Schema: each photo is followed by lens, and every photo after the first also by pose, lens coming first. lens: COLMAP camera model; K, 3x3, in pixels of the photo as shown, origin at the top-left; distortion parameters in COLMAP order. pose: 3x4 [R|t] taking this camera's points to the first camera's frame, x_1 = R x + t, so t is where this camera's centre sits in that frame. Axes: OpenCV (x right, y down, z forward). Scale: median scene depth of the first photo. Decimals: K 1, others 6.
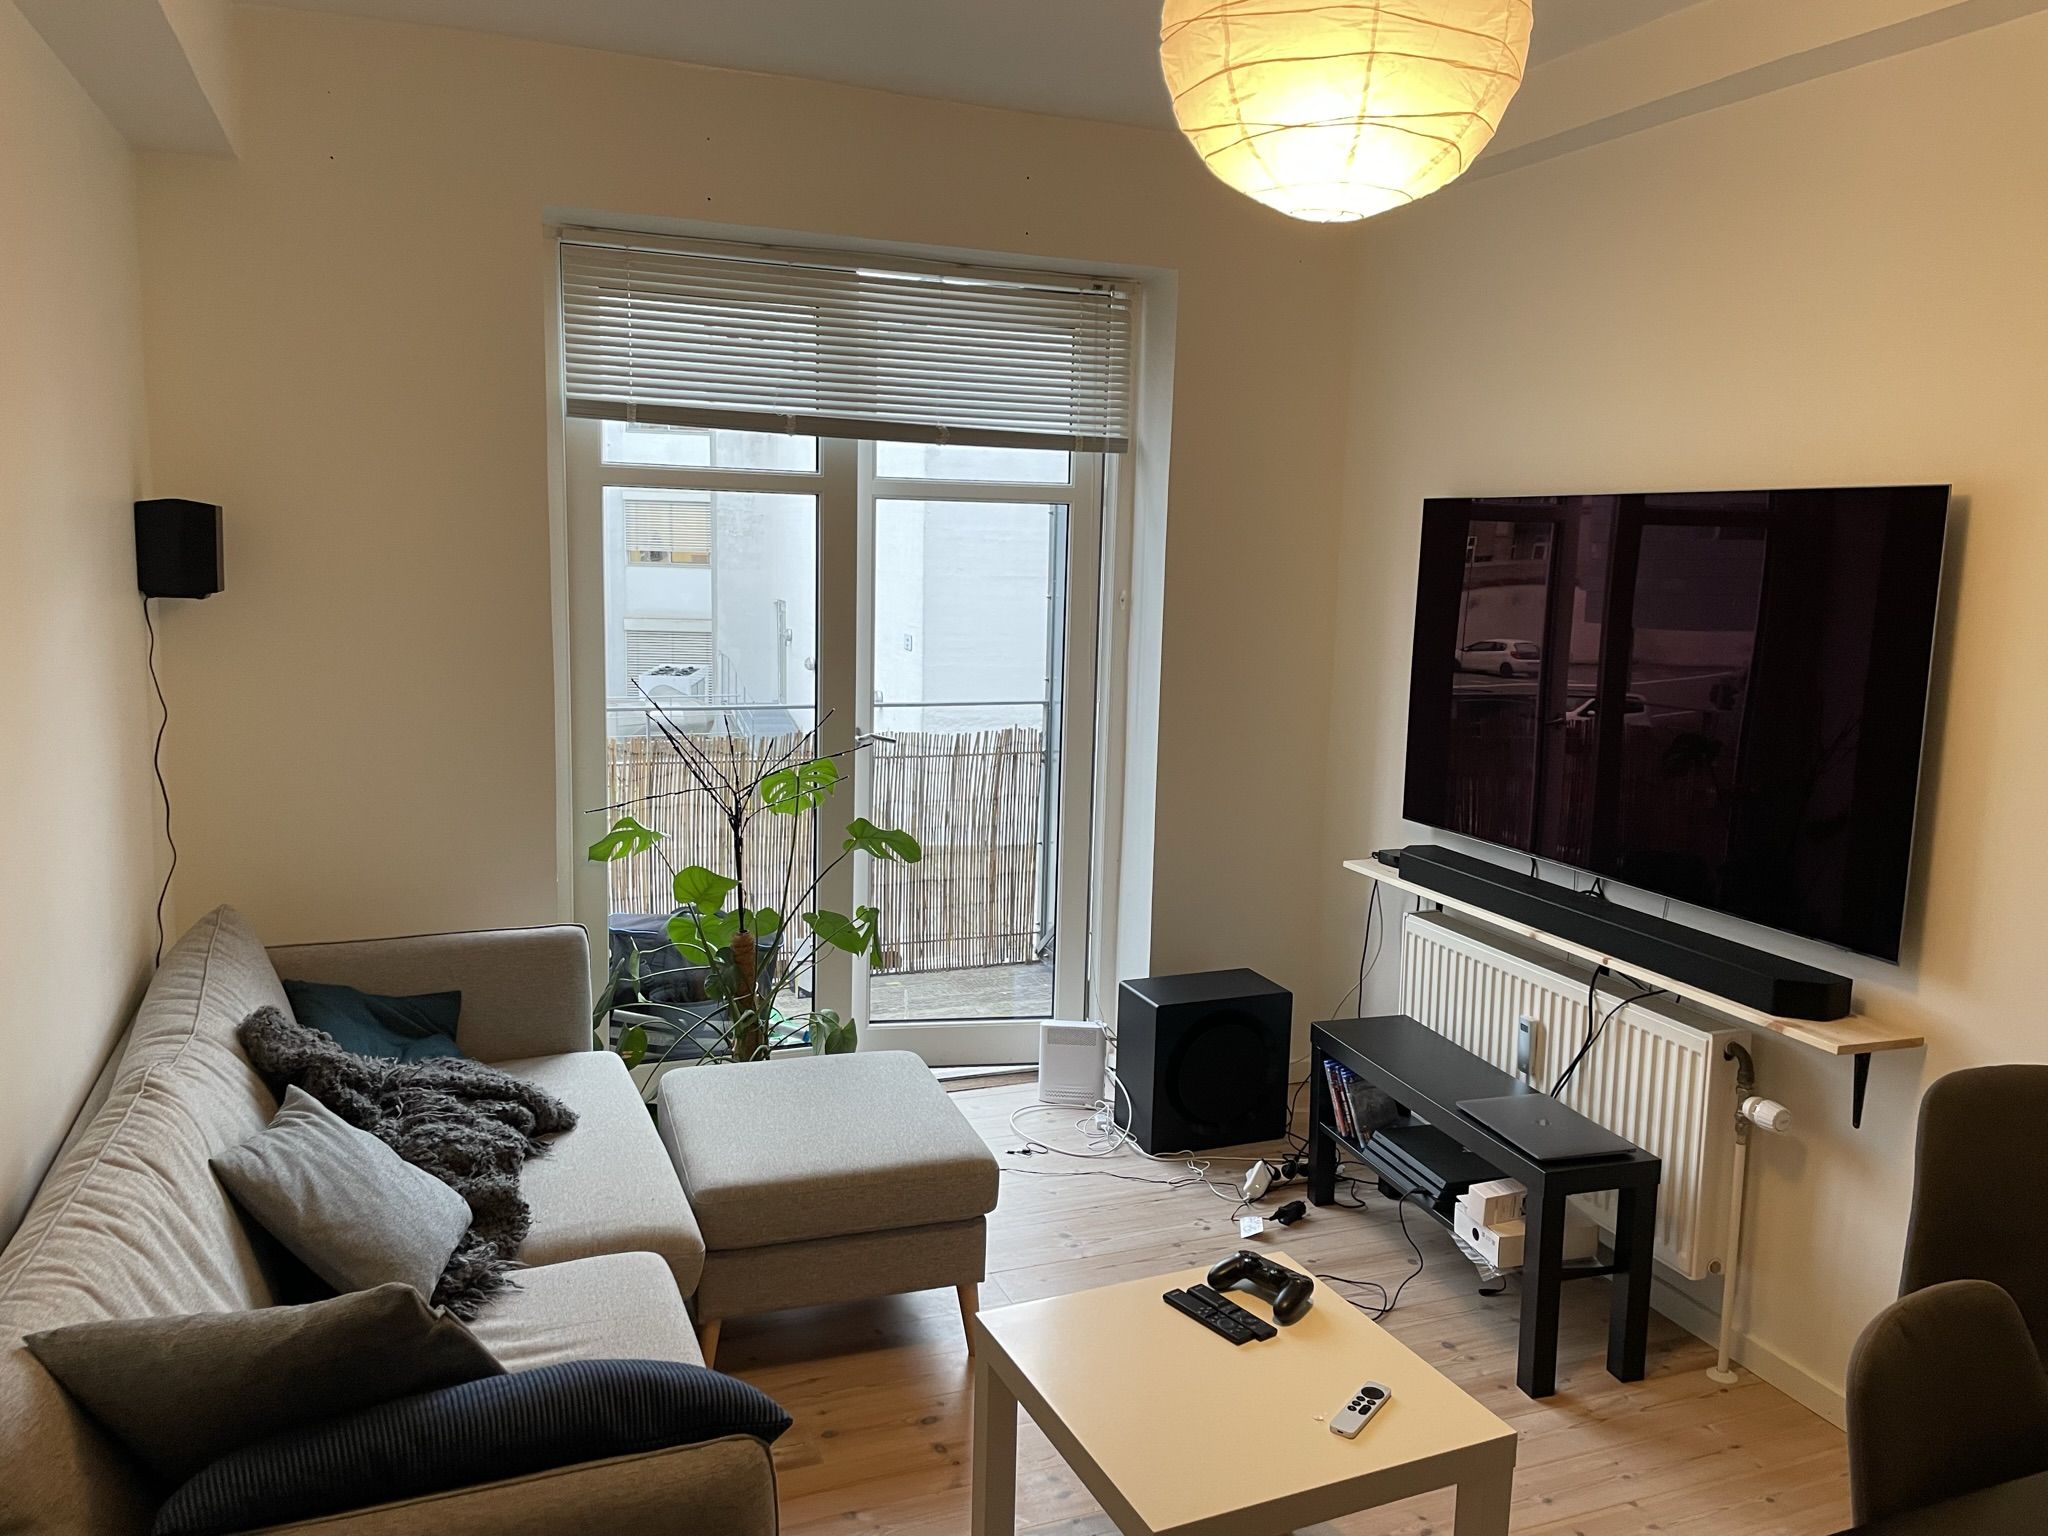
lens RADIAL K [[1559.6, 0, 1018.2], [0, 1559.6, 743.7], [0, 0, 1]] dist [0.095620, -0.126039]
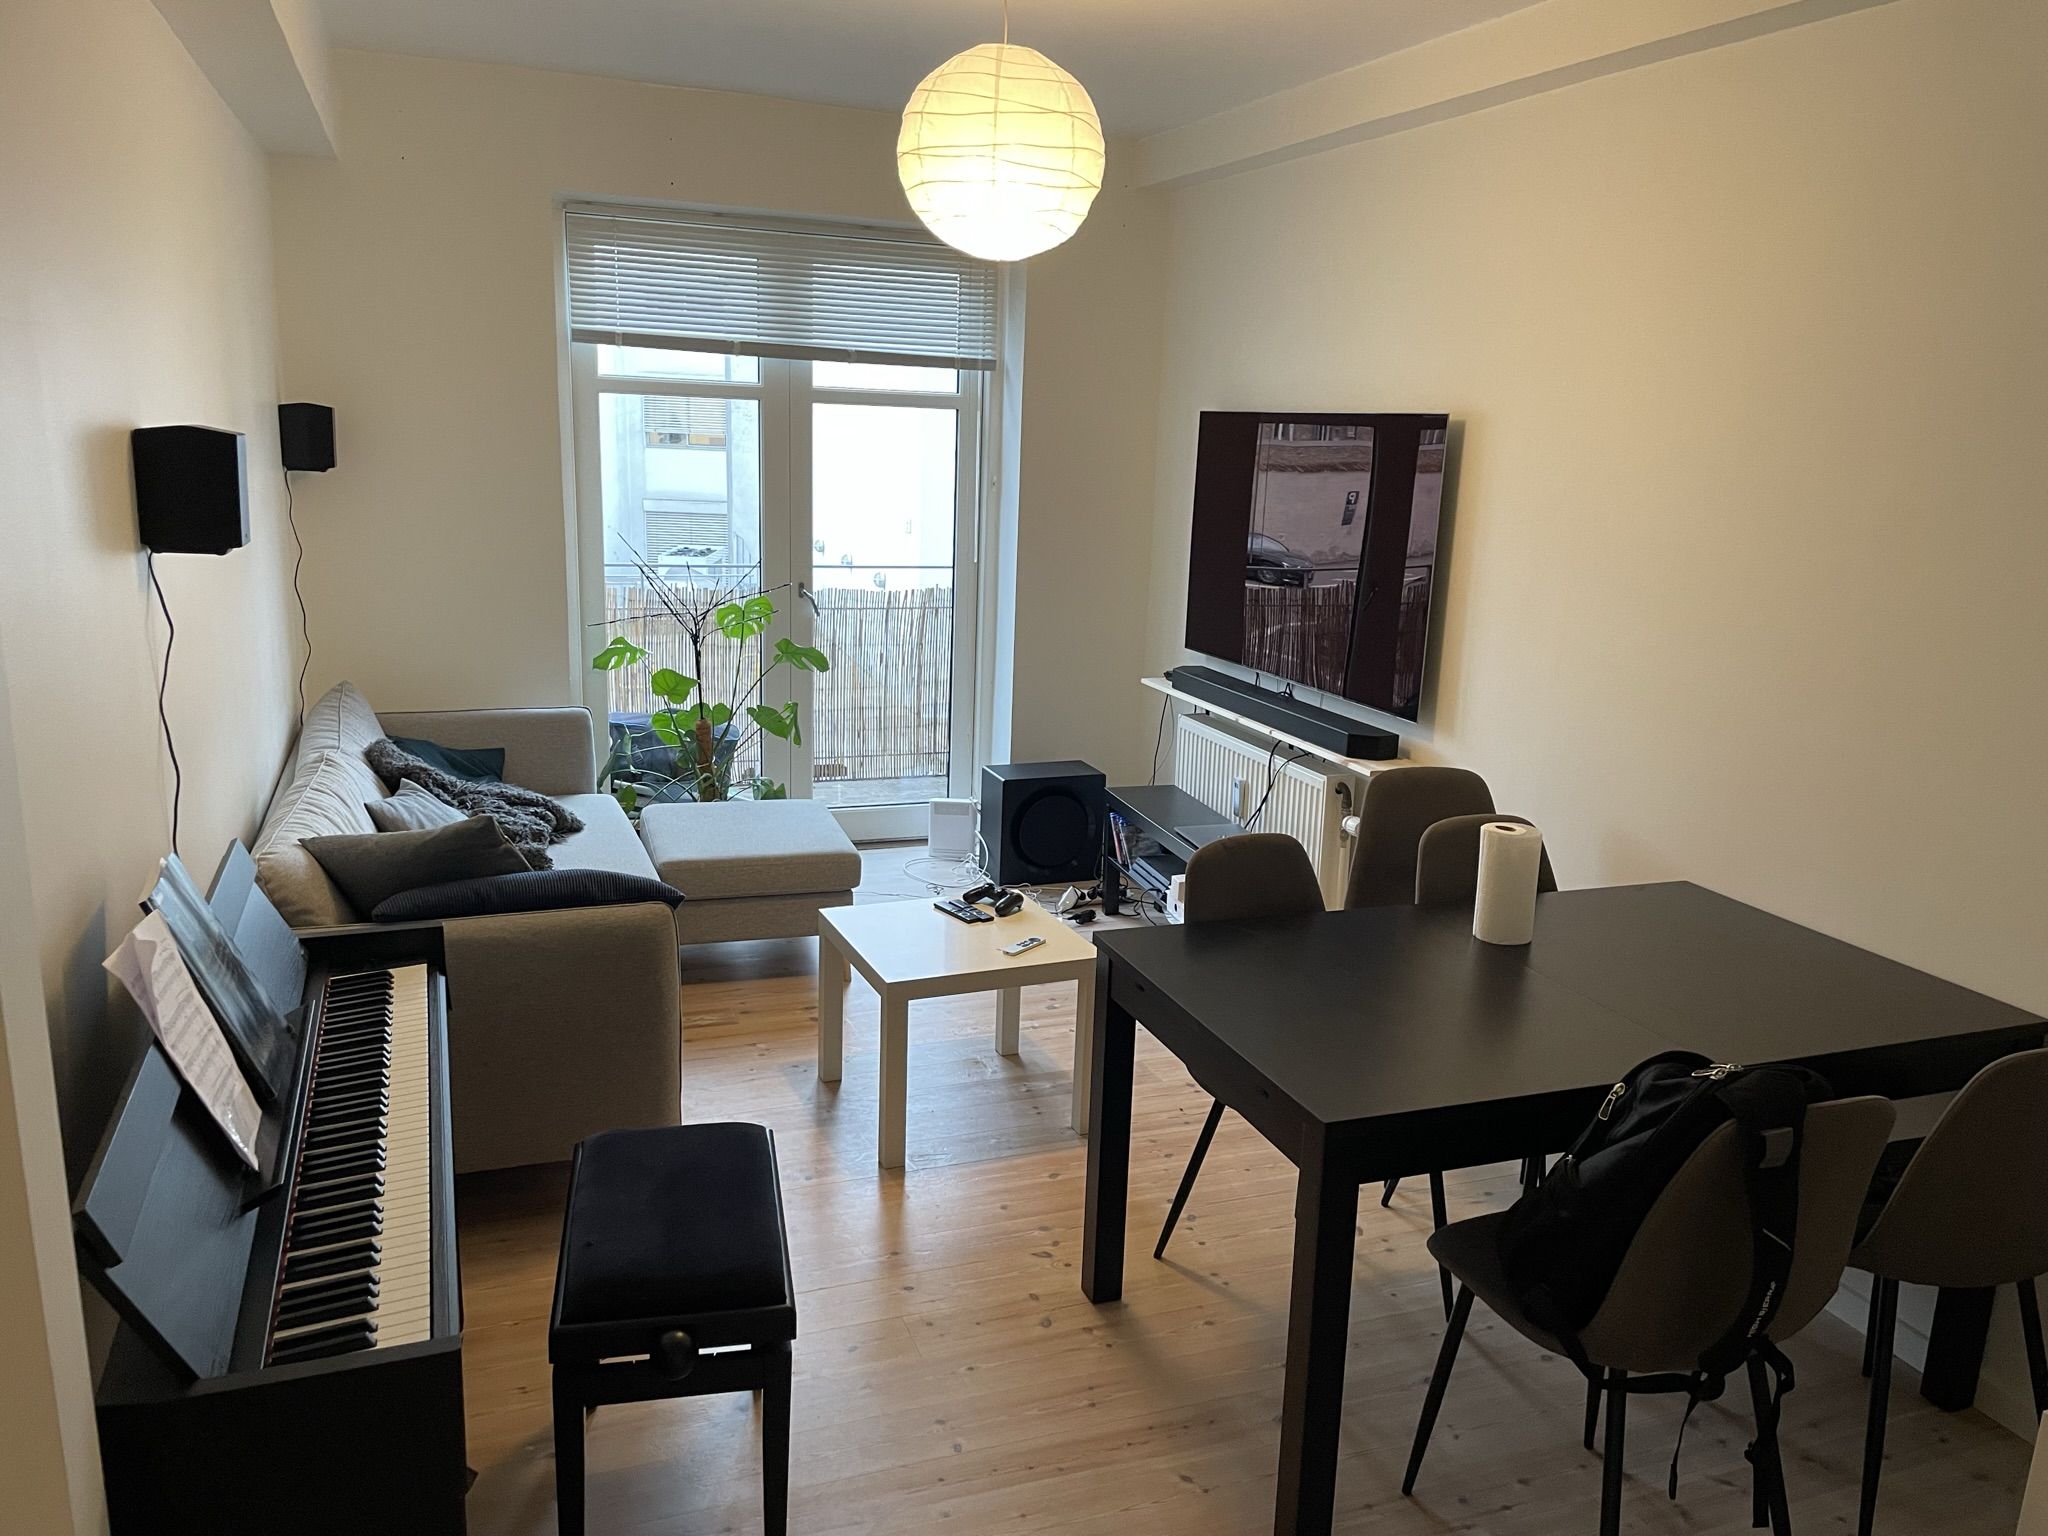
lens RADIAL K [[1541.9, 0, 1024.0], [0, 1541.9, 768.0], [0, 0, 1]] dist [0.095824, -0.124810]
pose [[0.999870, 0.013957, -0.008045, 0.125881], [-0.013197, 0.996052, 0.087789, 0.038602], [0.009238, -0.087671, 0.996107, -0.390318]]
